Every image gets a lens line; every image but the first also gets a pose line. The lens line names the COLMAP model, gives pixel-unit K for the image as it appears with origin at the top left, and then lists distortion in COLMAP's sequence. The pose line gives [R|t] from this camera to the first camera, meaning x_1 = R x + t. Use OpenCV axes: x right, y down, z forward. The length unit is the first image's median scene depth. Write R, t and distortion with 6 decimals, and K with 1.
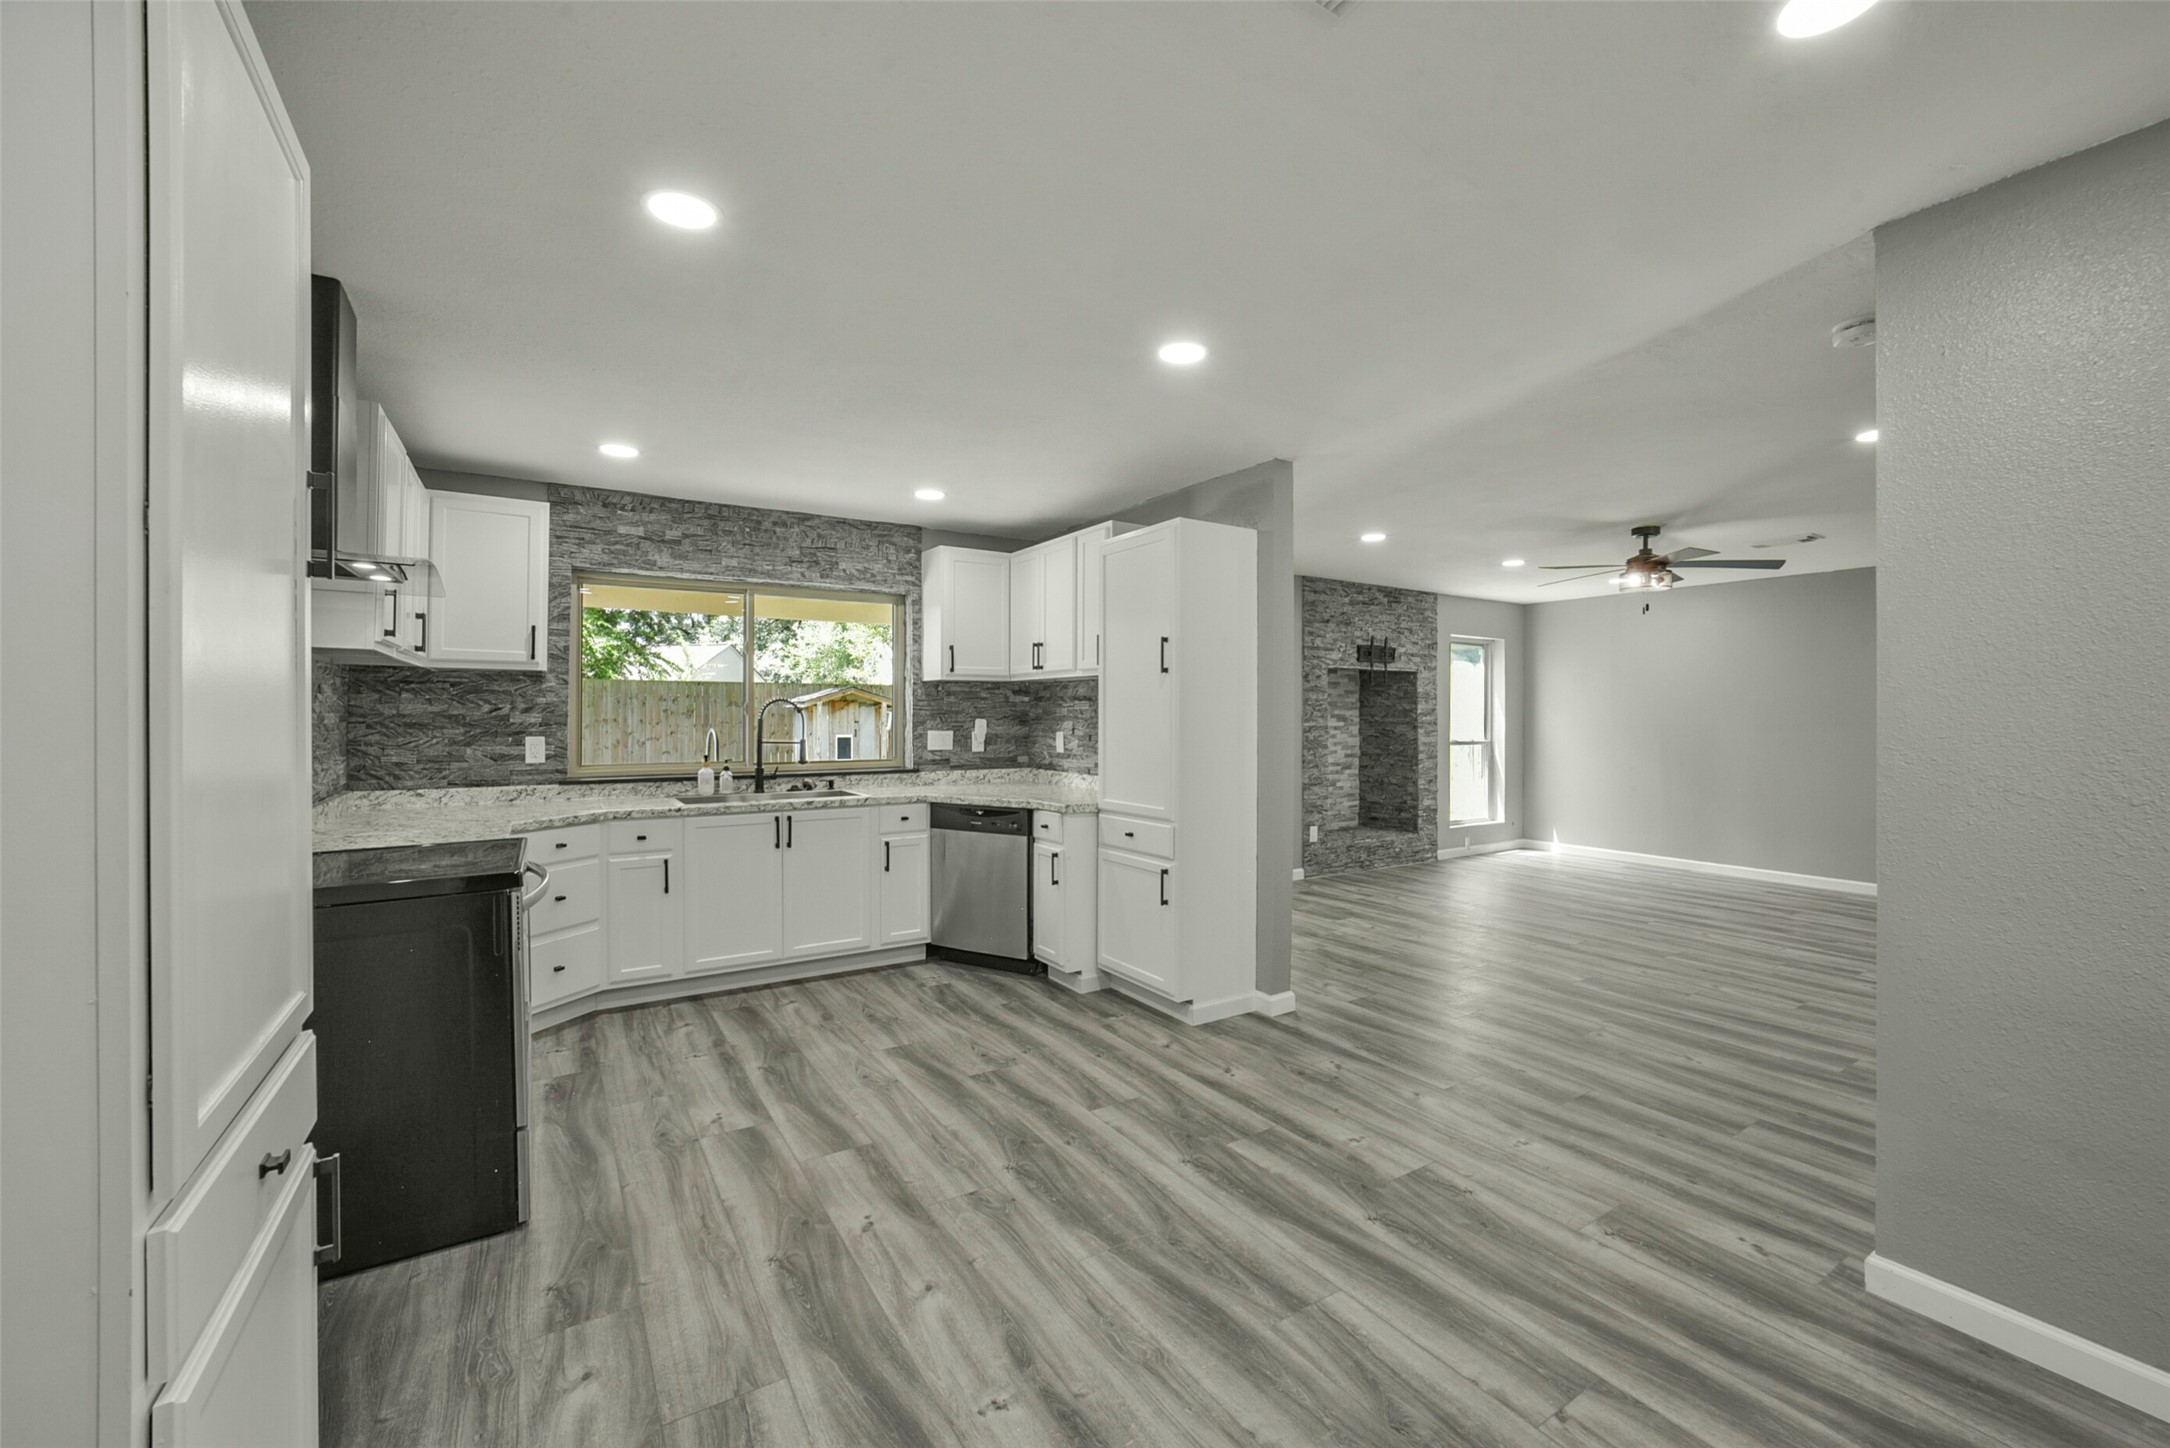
lens RADIAL K [[867.6, 0, 1087.5], [0, 867.6, 711.4], [0, 0, 1]] dist [-0.026936, 0.010169]
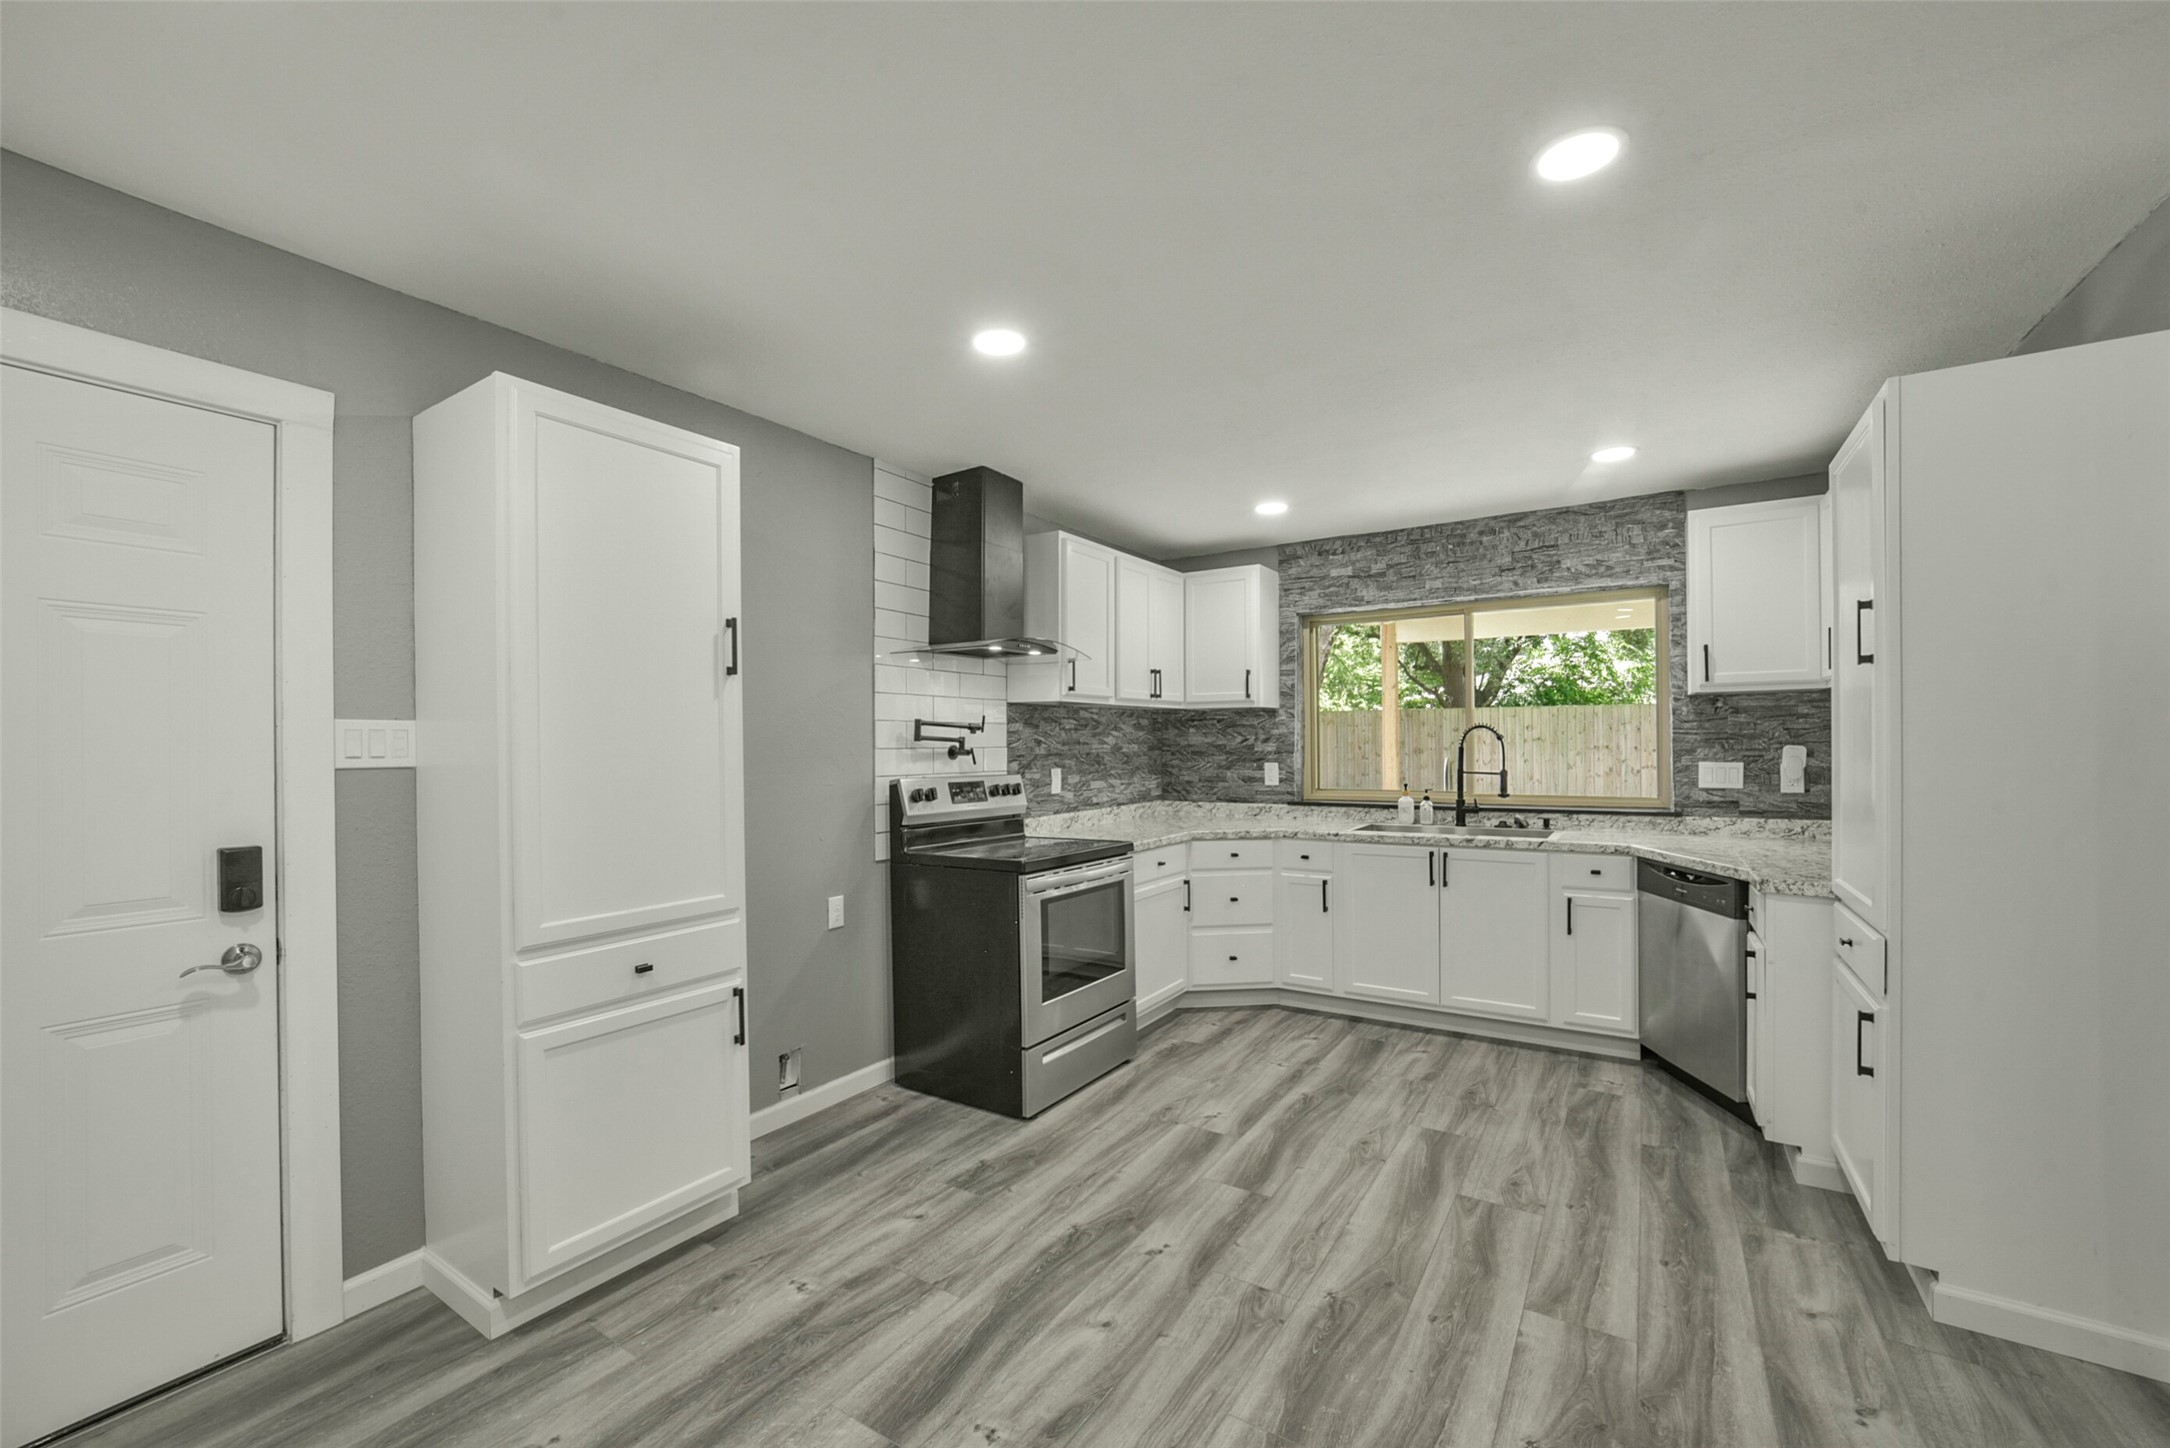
lens RADIAL K [[868.7, 0, 1085.3], [0, 868.7, 746.8], [0, 0, 1]] dist [-0.031623, 0.009490]
pose [[0.415624, -0.003211, -0.909531, 0.297617], [0.012344, 0.999922, 0.002111, 0.001520], [0.909453, -0.012105, 0.415631, 0.242418]]
